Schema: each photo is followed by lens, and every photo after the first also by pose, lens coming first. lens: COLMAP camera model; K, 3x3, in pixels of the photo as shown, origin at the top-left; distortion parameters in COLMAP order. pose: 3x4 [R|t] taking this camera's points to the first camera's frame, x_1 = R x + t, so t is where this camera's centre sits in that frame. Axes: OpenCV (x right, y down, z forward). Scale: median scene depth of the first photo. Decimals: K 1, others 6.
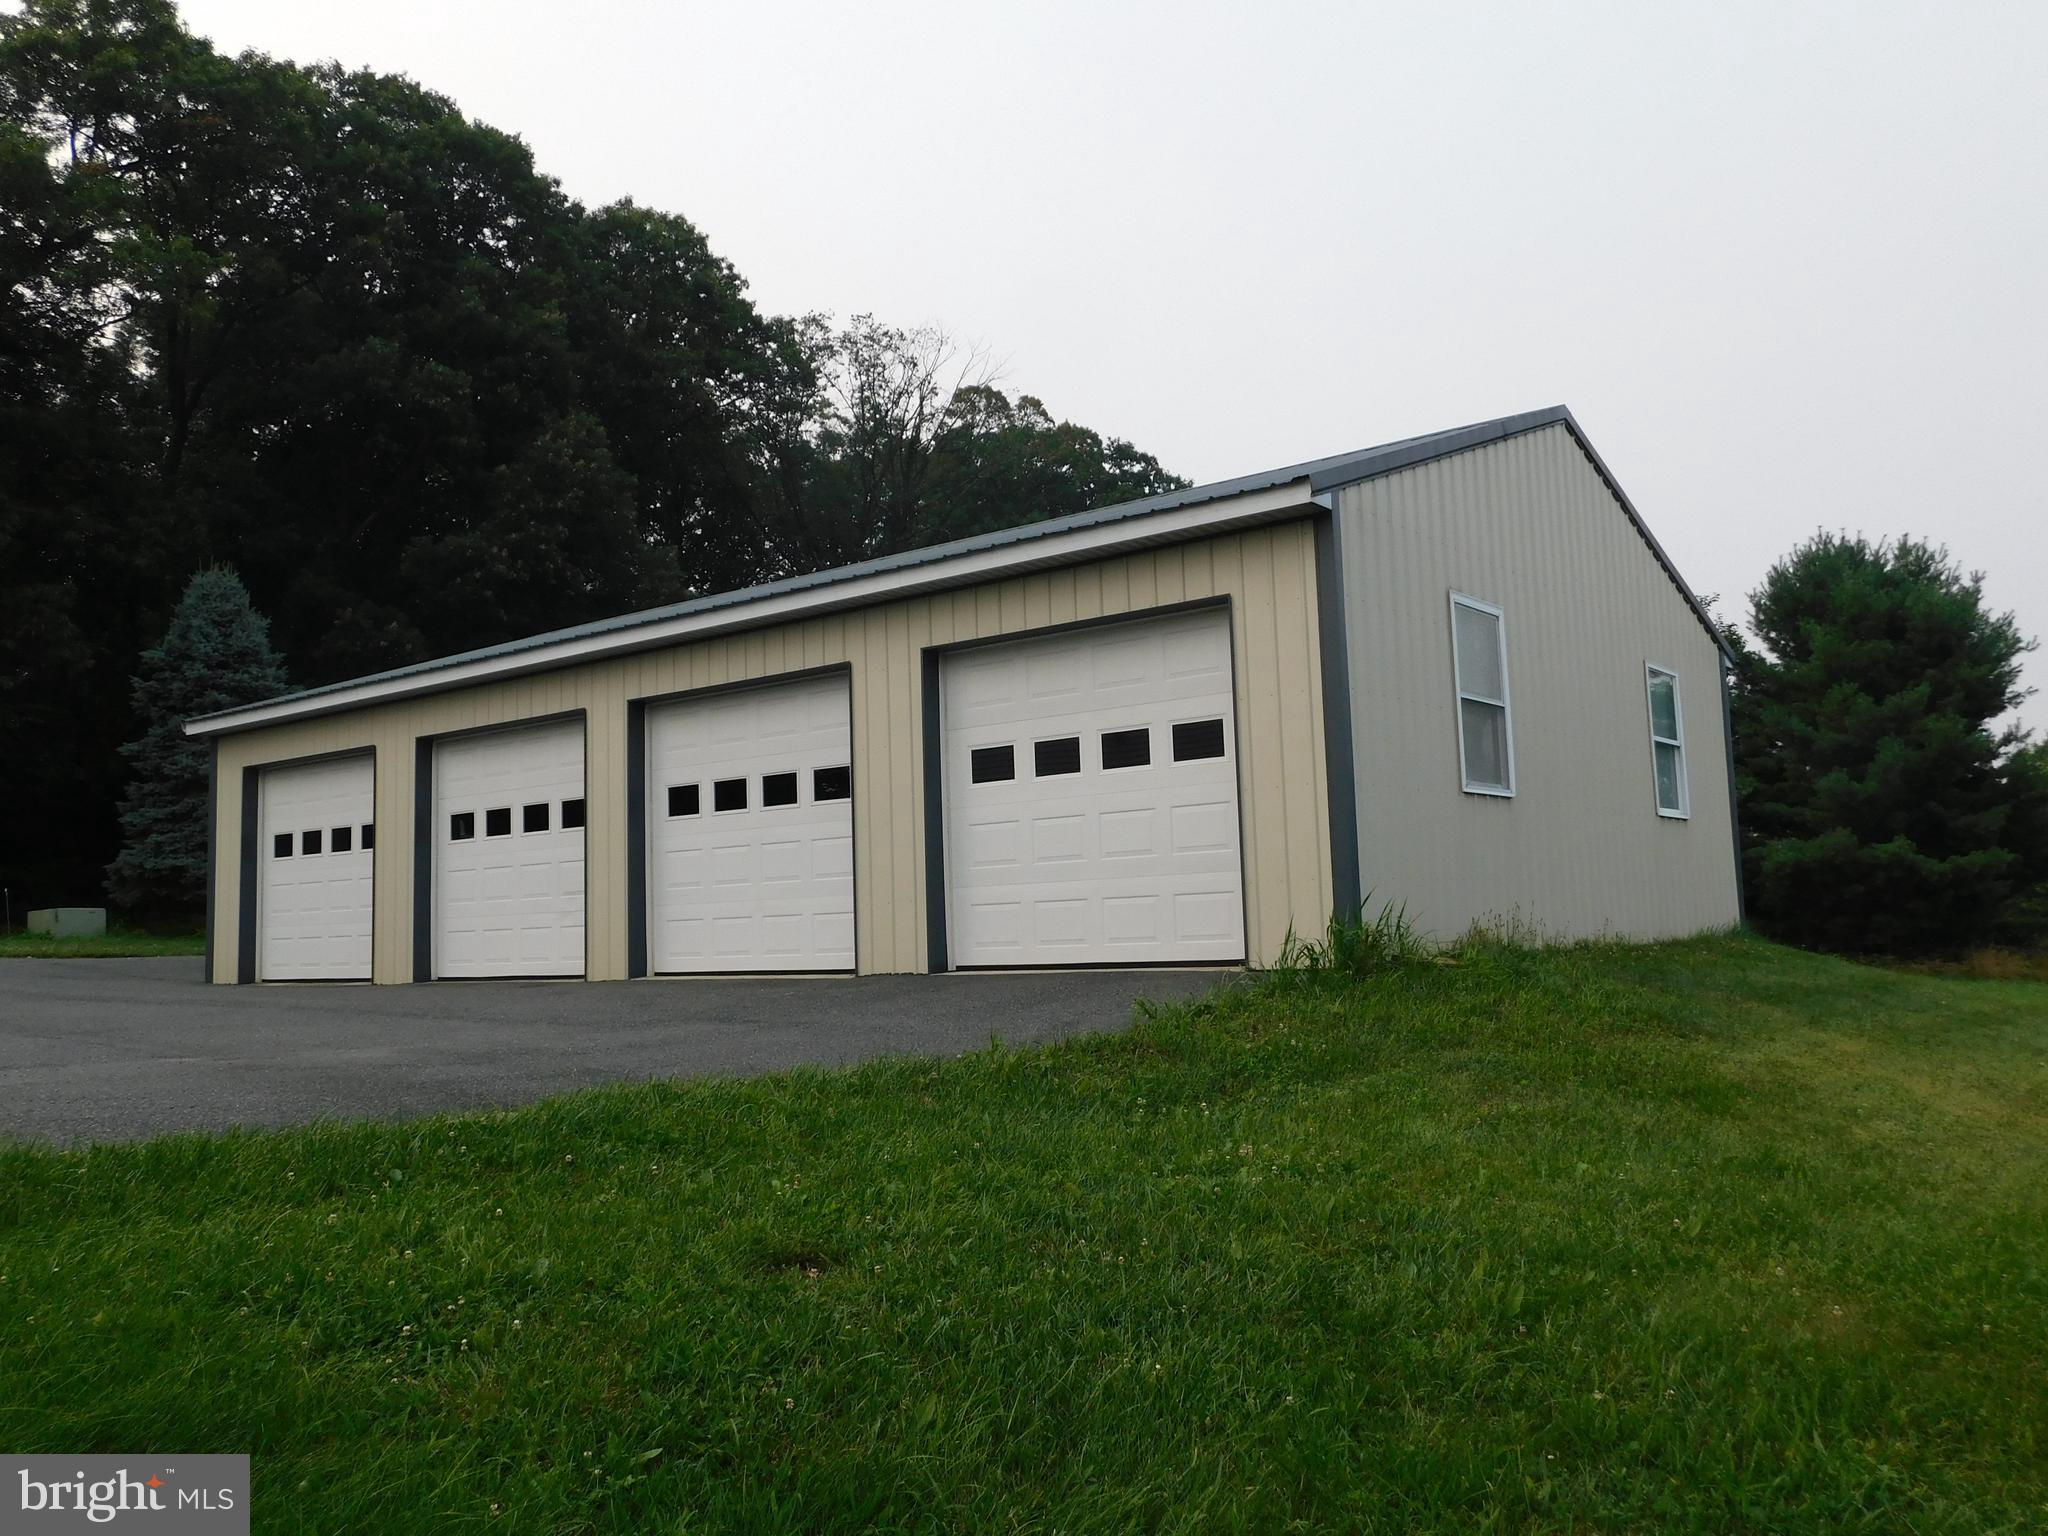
lens RADIAL K [[1654.4, 0, 1024.0], [0, 1654.4, 768.0], [0, 0, 1]] dist [-0.002338, 0.001402]
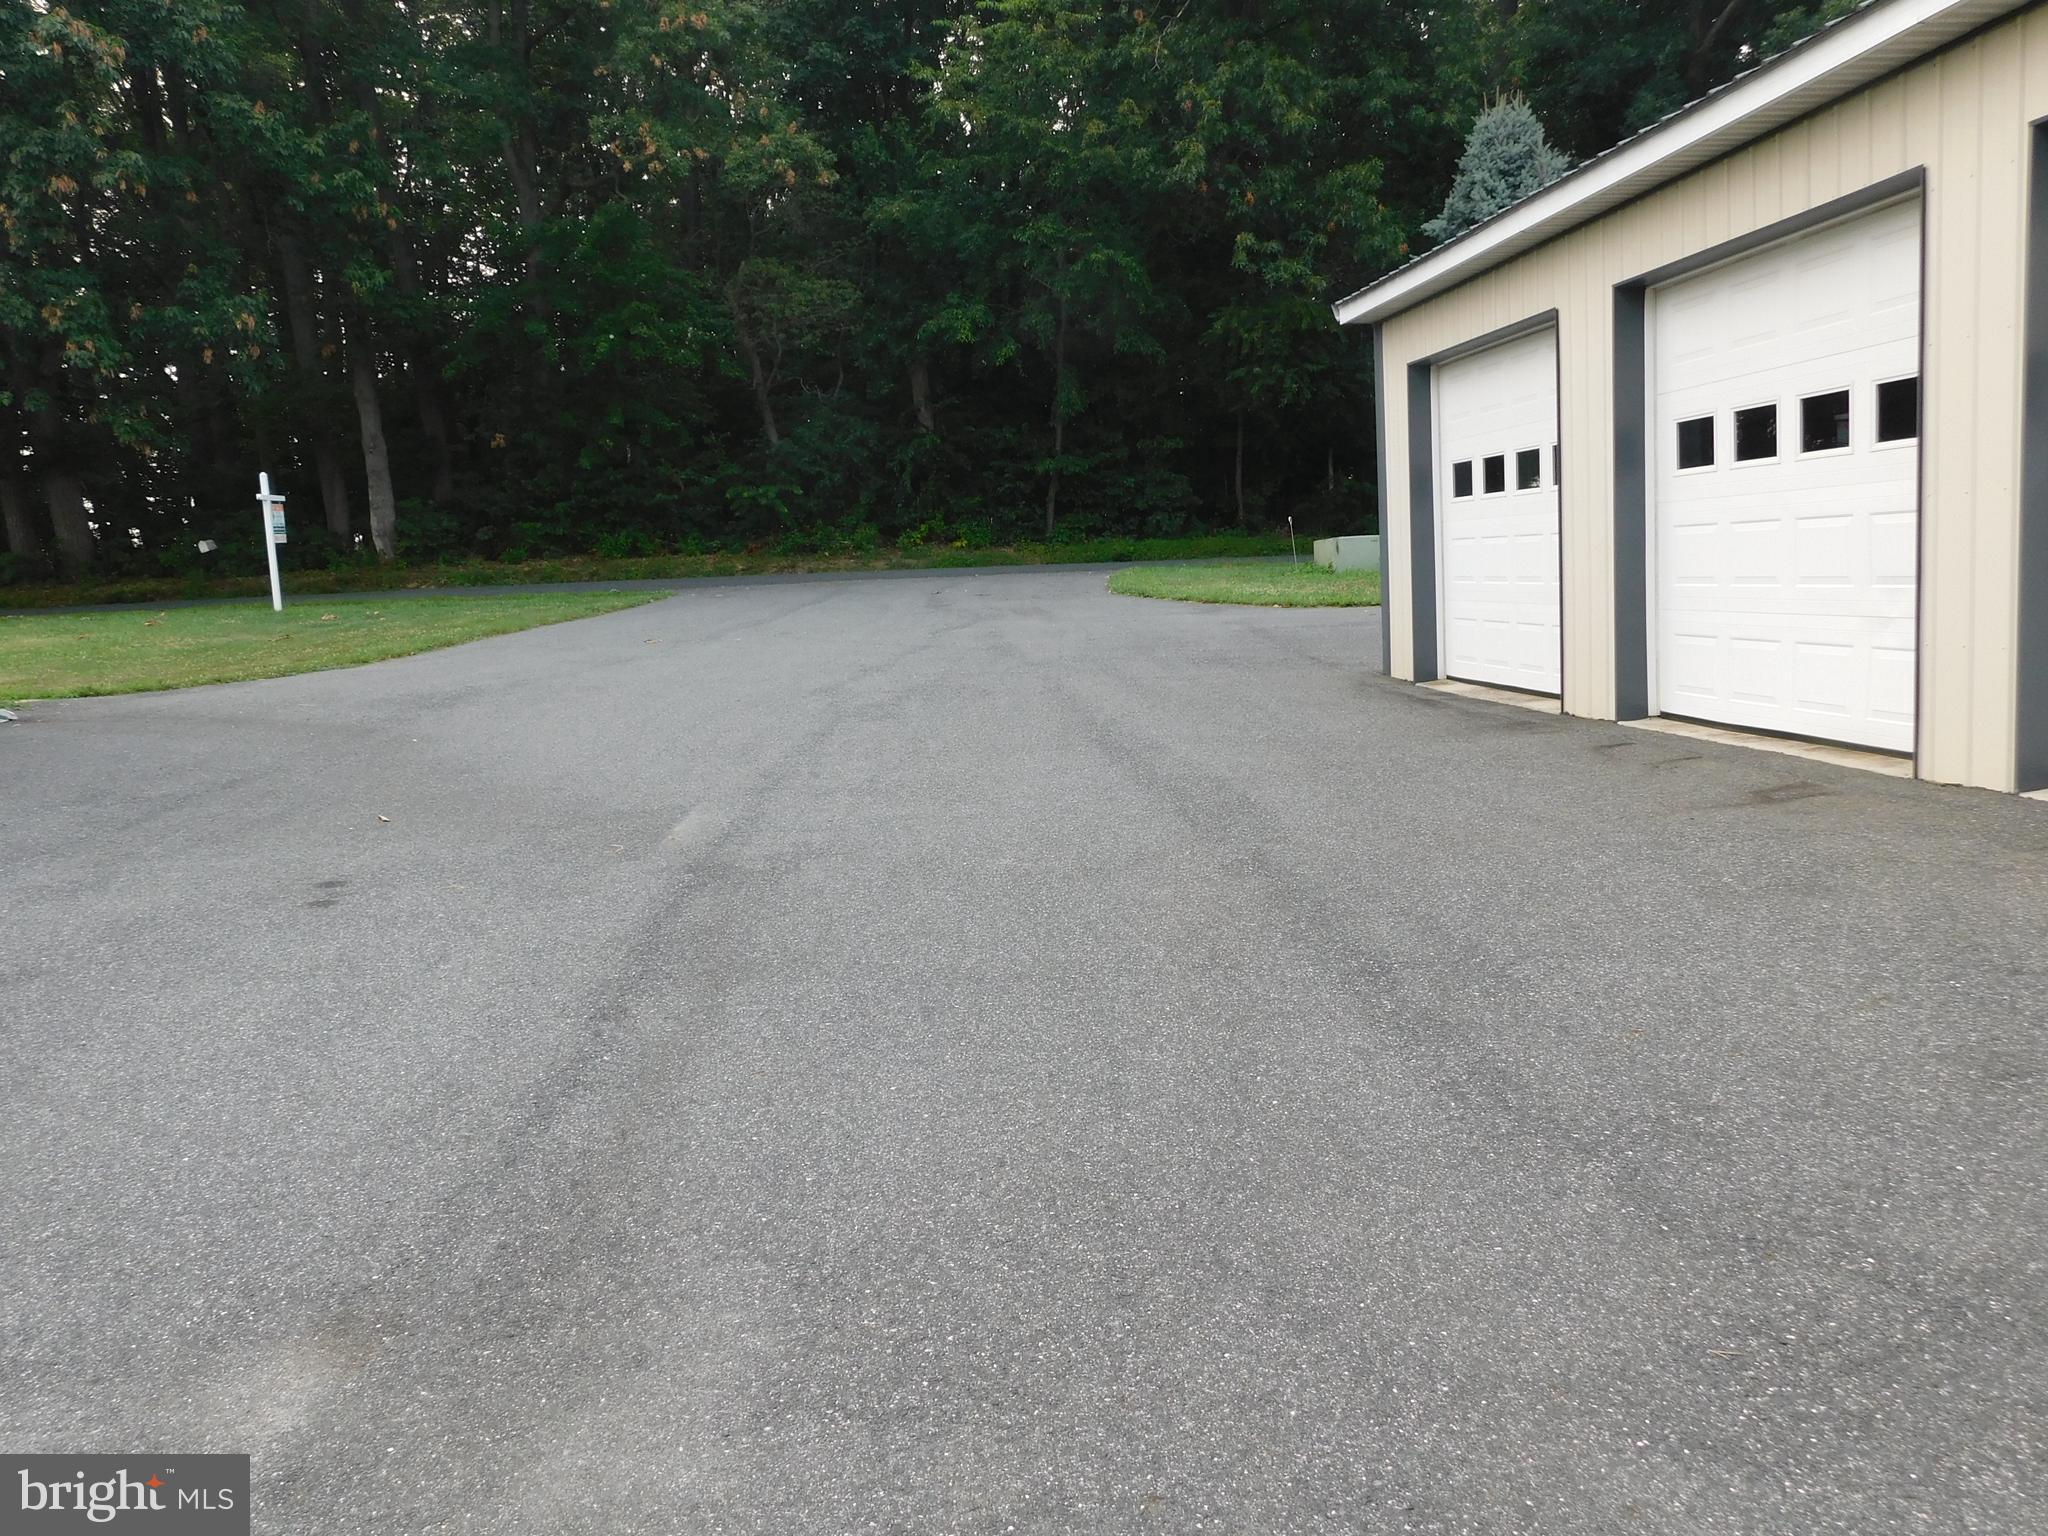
lens RADIAL K [[1654.4, 0, 1024.0], [0, 1654.4, 768.0], [0, 0, 1]] dist [-0.002338, 0.001402]
pose [[0.690470, 0.078709, -0.719066, -0.047853], [0.106530, 0.972159, 0.208706, 0.001390], [0.715474, -0.220707, 0.662861, 0.237463]]
